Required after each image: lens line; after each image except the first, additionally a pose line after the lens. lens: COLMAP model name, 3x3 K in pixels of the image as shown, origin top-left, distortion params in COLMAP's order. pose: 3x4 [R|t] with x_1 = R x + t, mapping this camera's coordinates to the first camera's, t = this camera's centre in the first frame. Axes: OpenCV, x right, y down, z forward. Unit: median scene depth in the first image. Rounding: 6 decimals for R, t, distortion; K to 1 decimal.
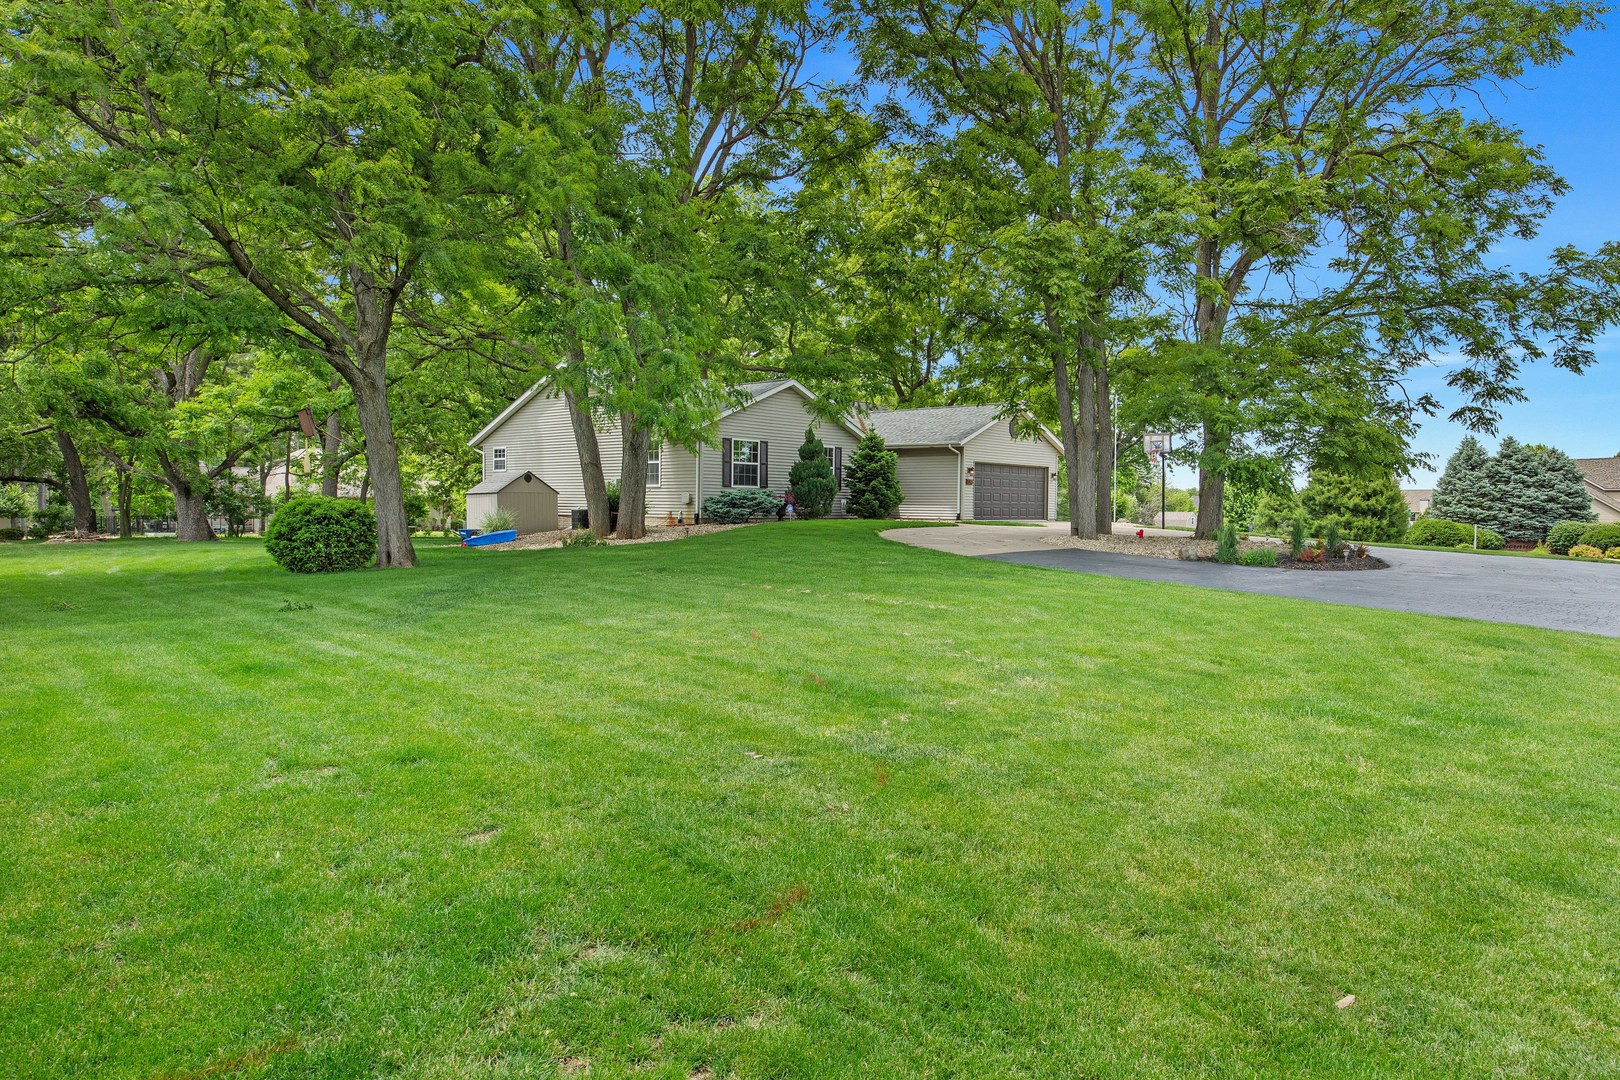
lens RADIAL K [[1012.8, 0, 810.0], [0, 1012.8, 540.0], [0, 0, 1]] dist [-0.000998, 0.000027]
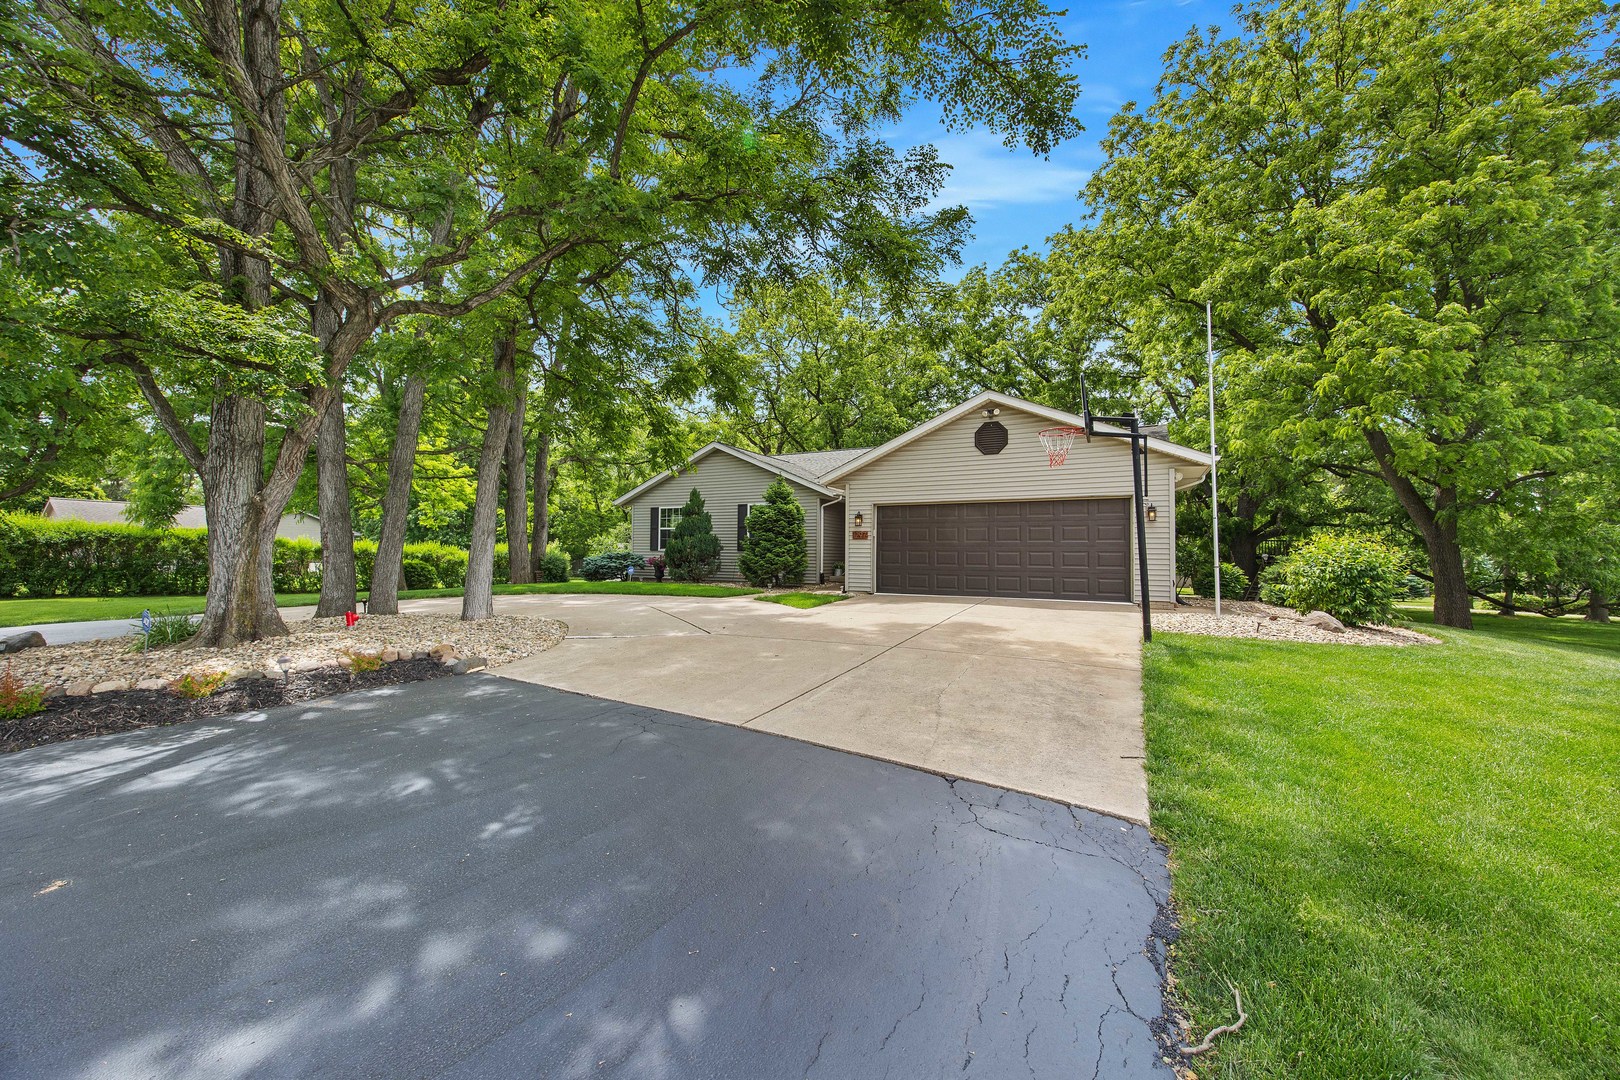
lens RADIAL K [[583.6, 0, 810.2], [0, 583.6, 530.5], [0, 0, 1]] dist [0.000622, 0.000038]
pose [[0.263554, -0.051400, -0.963274, 0.529207], [-0.038682, 0.997213, -0.063795, -0.035424], [0.963869, 0.054075, 0.260831, 0.887133]]
